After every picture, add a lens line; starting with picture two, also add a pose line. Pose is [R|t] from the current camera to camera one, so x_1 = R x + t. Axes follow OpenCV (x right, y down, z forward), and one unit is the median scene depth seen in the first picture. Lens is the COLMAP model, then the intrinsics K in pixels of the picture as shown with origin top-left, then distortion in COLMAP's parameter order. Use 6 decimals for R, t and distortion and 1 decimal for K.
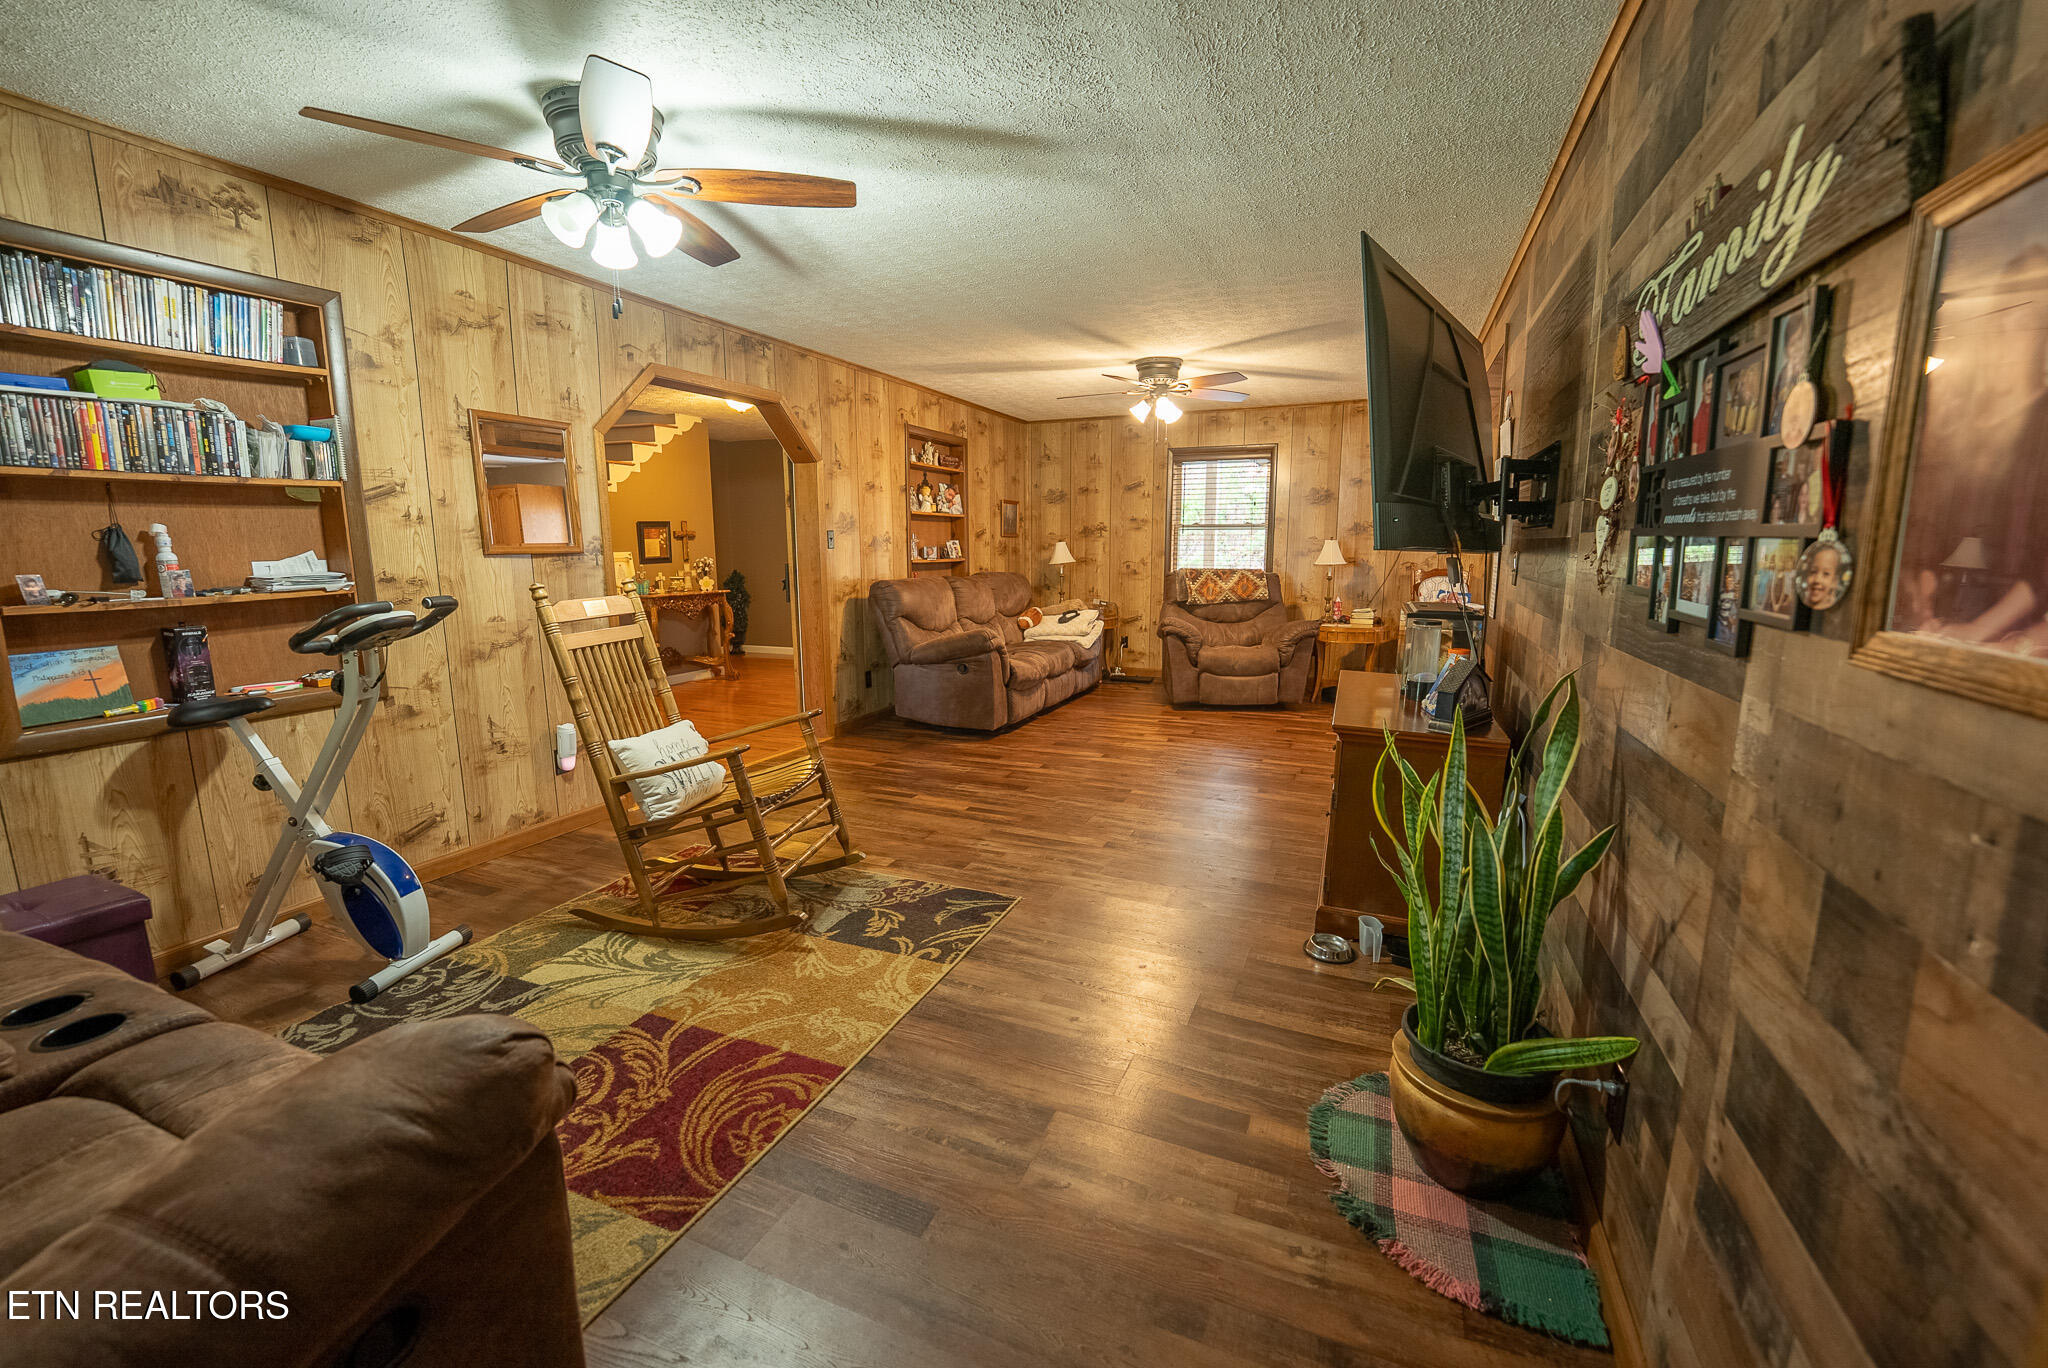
lens RADIAL K [[842.5, 0, 1027.9], [0, 842.5, 686.3], [0, 0, 1]] dist [-0.025021, 0.000845]
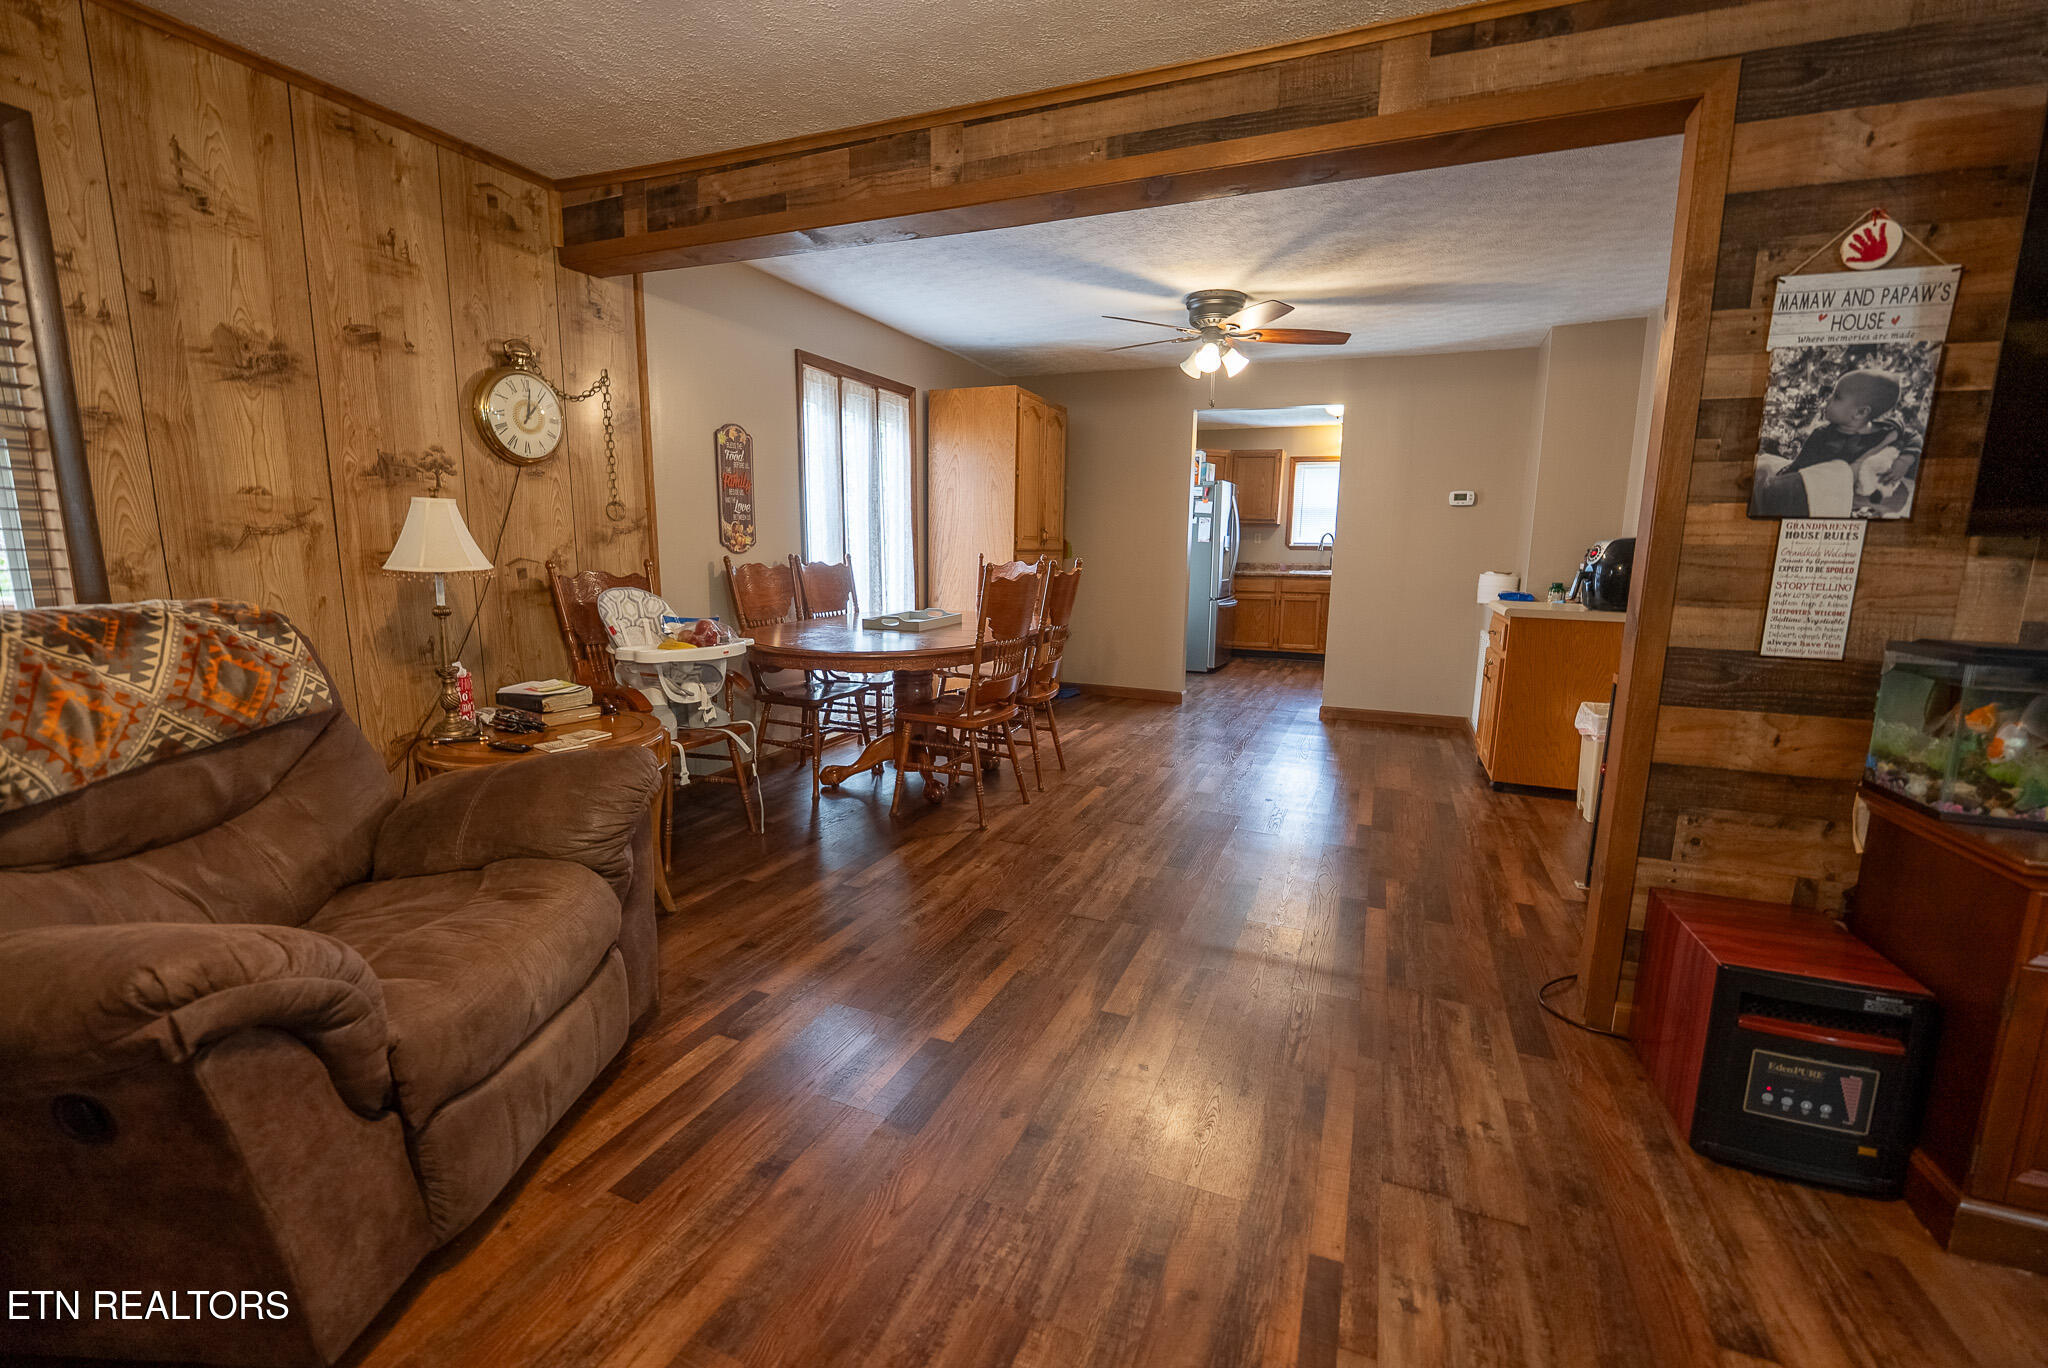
lens RADIAL K [[841.0, 0, 1034.1], [0, 841.0, 685.5], [0, 0, 1]] dist [-0.029120, 0.004643]
pose [[-0.001059, -0.169344, 0.985556, 0.032507], [0.158258, 0.973108, 0.167375, -0.149975], [-0.987397, 0.156149, 0.025770, 0.968572]]
